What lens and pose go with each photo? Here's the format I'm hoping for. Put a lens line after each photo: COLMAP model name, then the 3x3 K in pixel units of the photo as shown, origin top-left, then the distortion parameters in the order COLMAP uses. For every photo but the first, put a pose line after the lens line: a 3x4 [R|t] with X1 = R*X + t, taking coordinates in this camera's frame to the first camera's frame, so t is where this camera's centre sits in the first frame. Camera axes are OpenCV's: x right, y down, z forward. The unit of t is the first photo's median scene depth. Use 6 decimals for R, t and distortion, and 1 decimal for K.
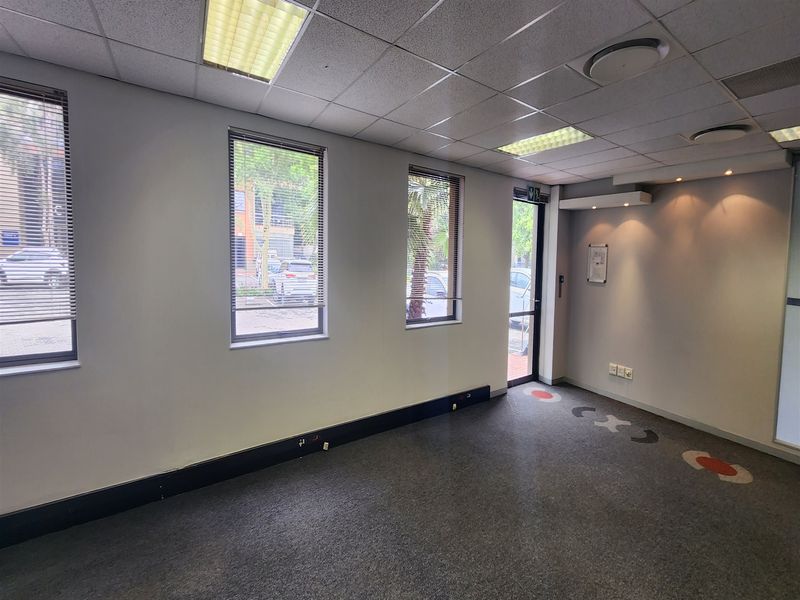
lens RADIAL K [[323.0, 0, 381.3], [0, 323.0, 287.8], [0, 0, 1]] dist [0.003362, 0.000181]
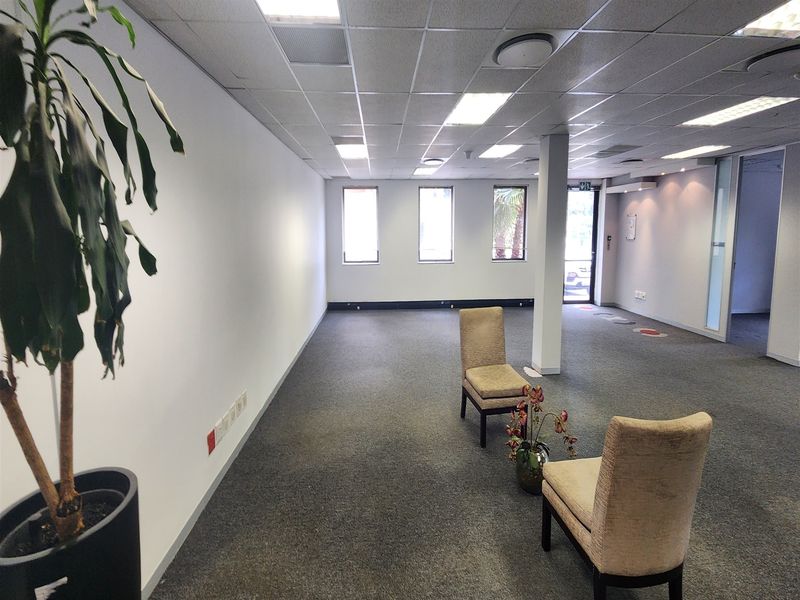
lens RADIAL K [[323.0, 0, 402.4], [0, 323.0, 298.6], [0, 0, 1]] dist [0.003362, 0.000181]
pose [[0.881855, 0.057886, -0.467955, 0.444830], [-0.009111, 0.994343, 0.105830, 0.113684], [0.471433, -0.089063, 0.877393, -0.932342]]
